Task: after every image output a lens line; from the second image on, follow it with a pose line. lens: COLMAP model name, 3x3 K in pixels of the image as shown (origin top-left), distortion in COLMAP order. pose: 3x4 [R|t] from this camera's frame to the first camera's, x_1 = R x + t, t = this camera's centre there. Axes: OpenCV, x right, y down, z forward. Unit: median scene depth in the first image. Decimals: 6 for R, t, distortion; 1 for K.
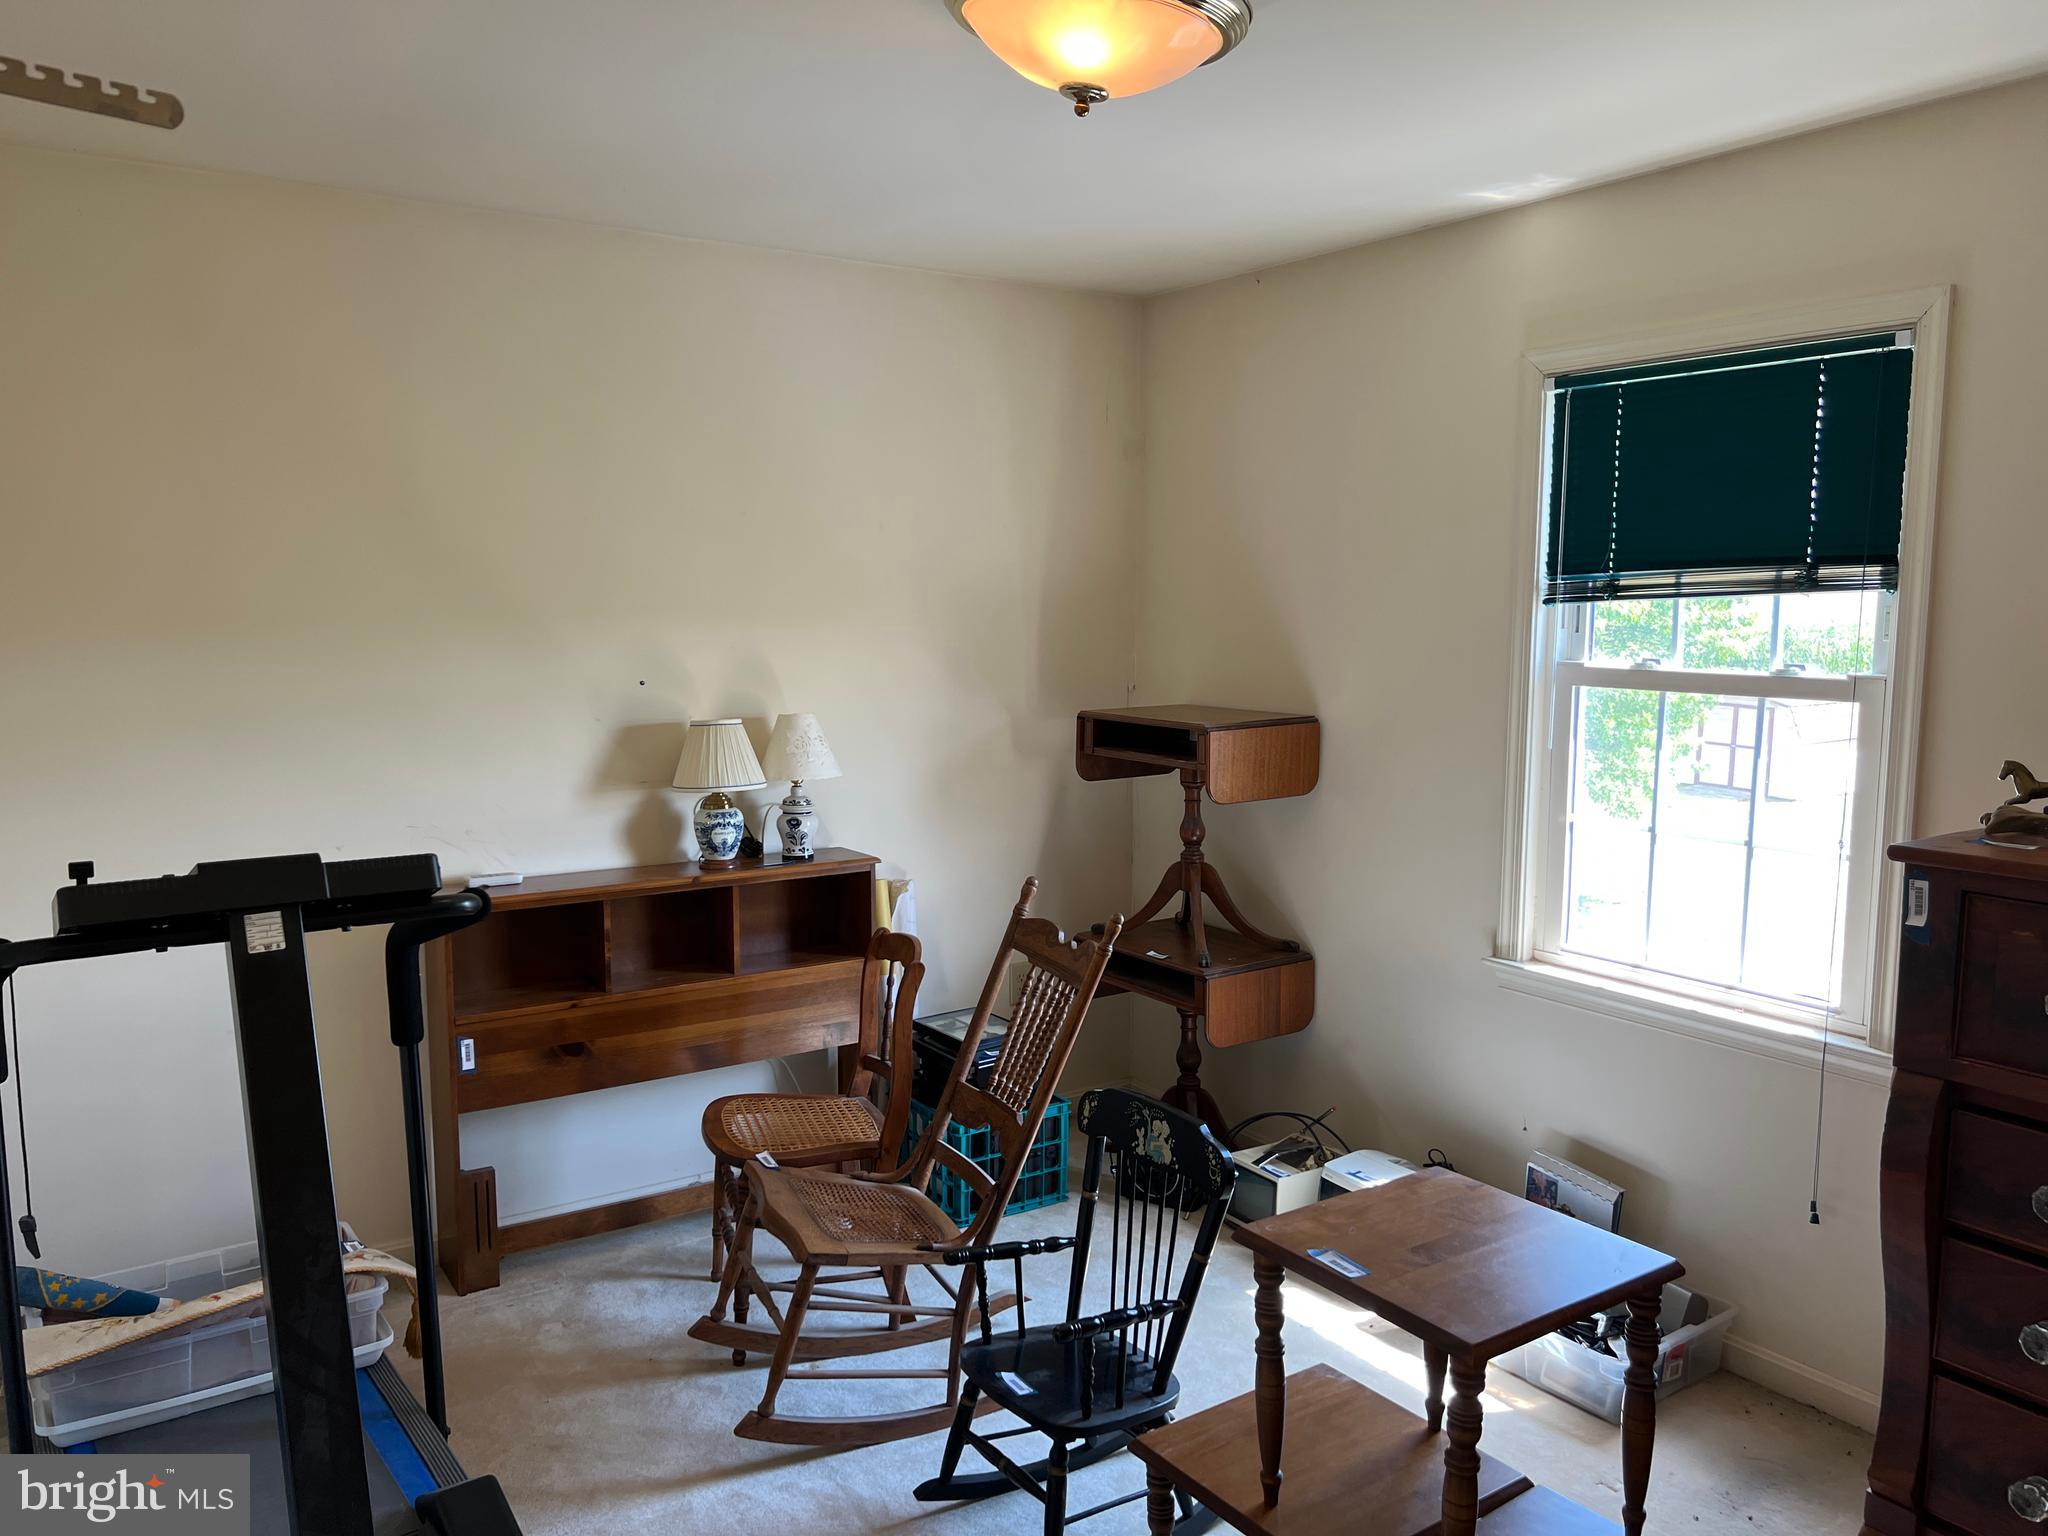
lens RADIAL K [[1517.4, 0, 1016.6], [0, 1517.4, 767.7], [0, 0, 1]] dist [0.064150, -0.086619]
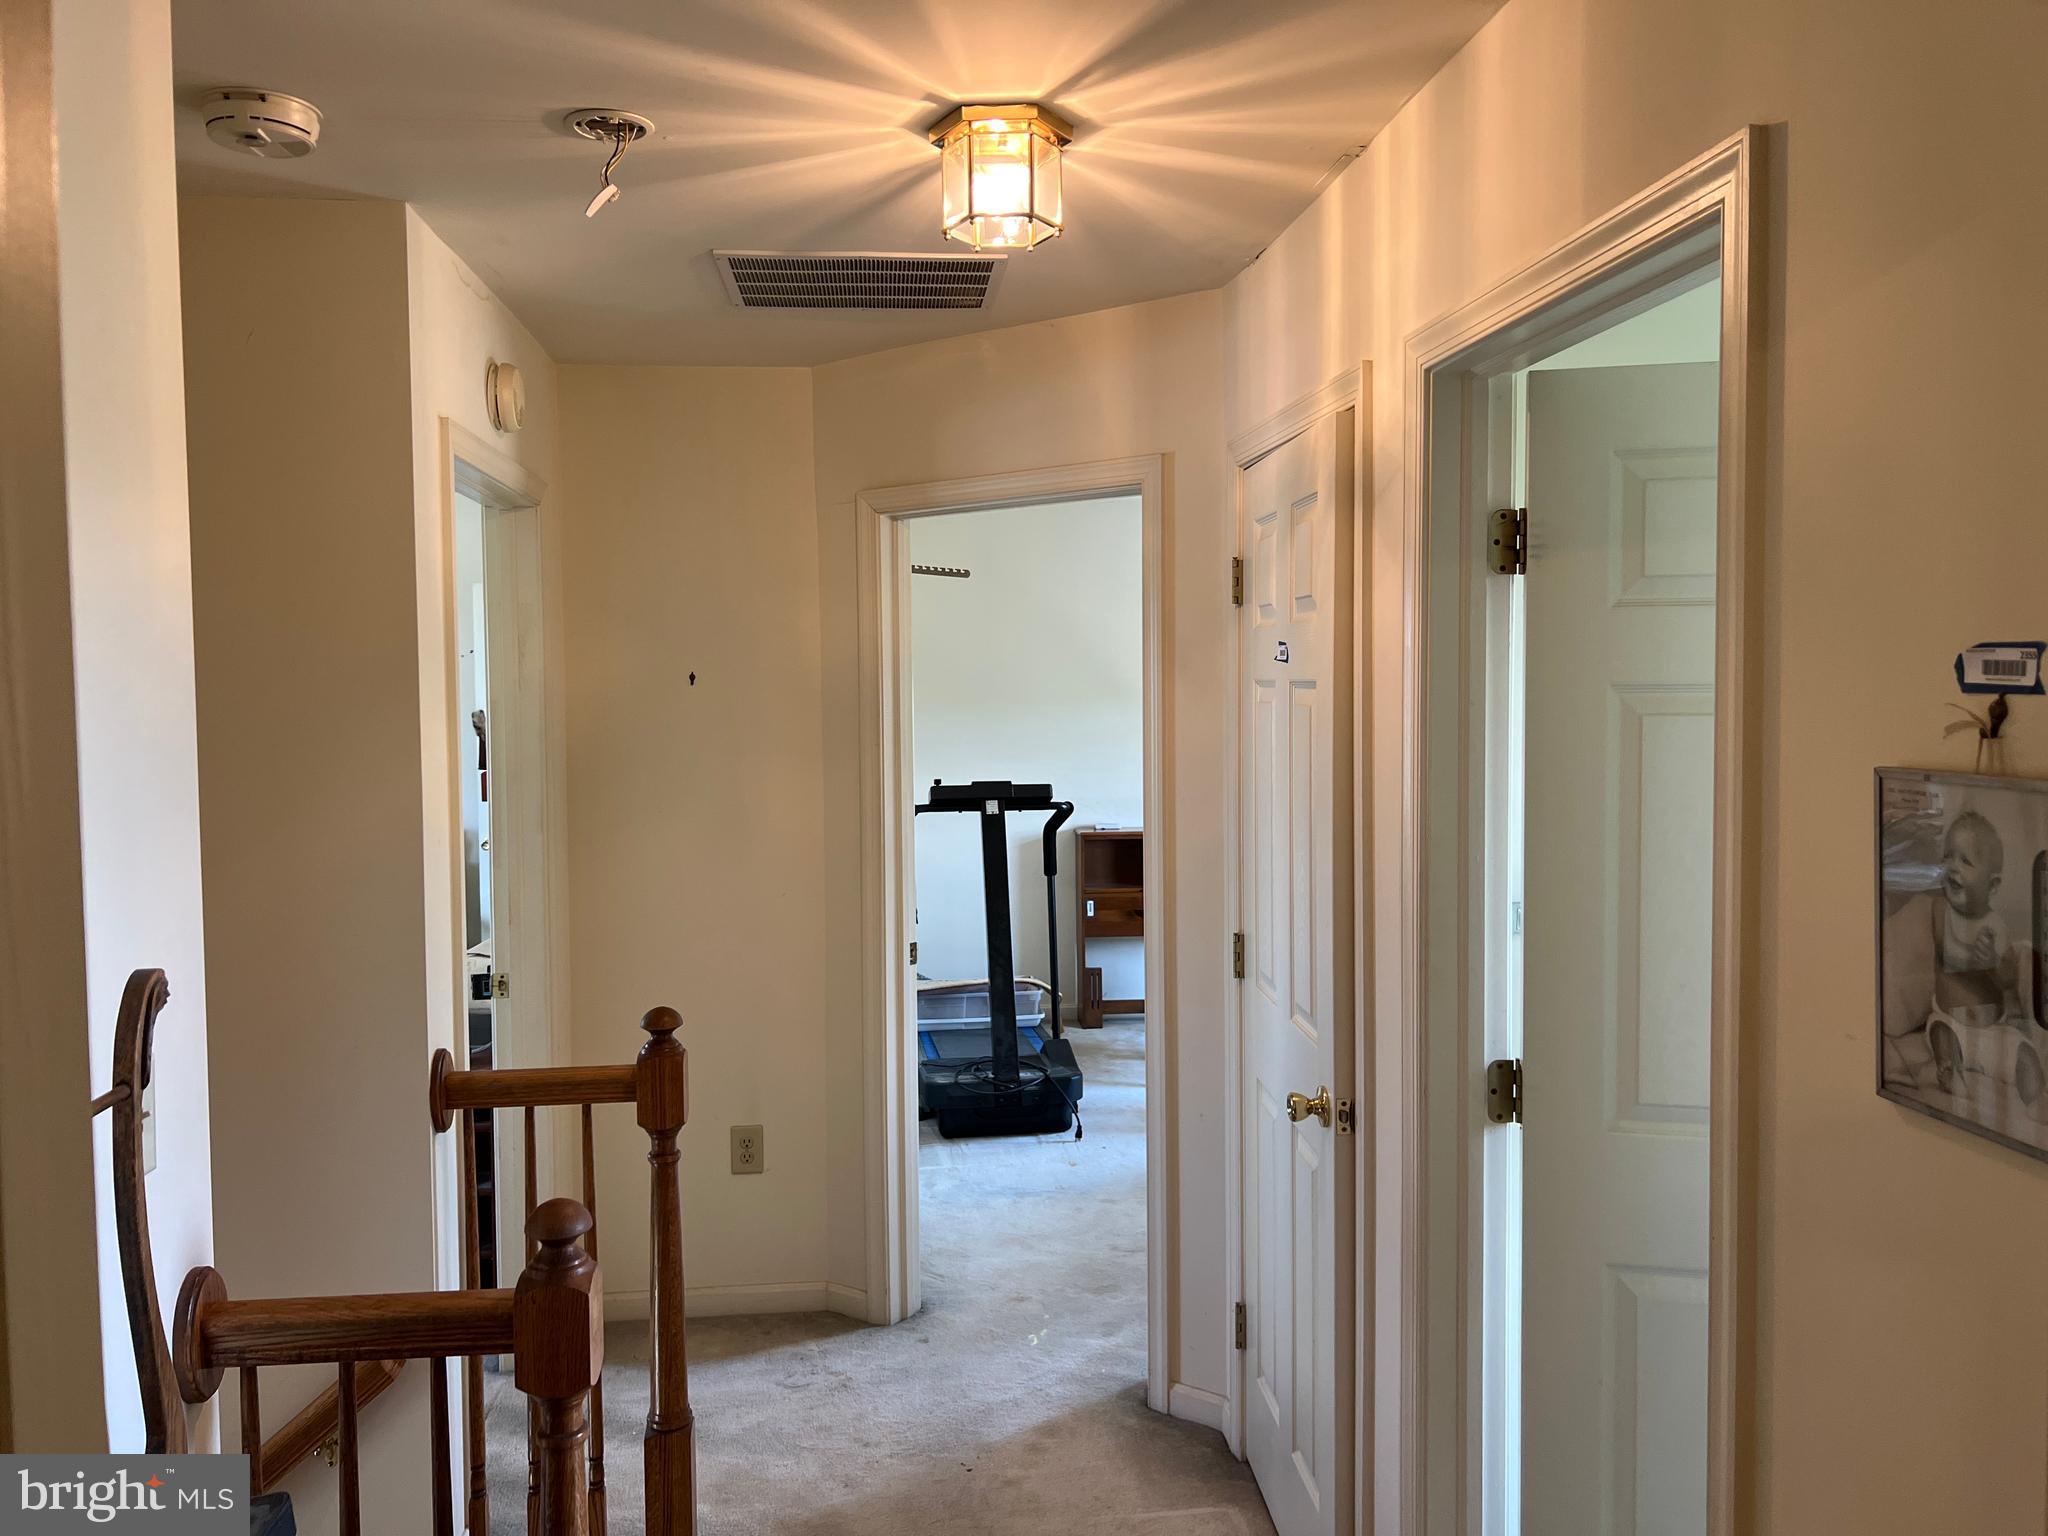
lens RADIAL K [[1517.4, 0, 1022.5], [0, 1517.4, 761.6], [0, 0, 1]] dist [0.064150, -0.086619]
pose [[0.885442, 0.017040, -0.464438, 0.641474], [-0.041303, 0.998259, -0.042119, 0.104148], [0.462911, 0.056477, 0.884604, -1.087383]]
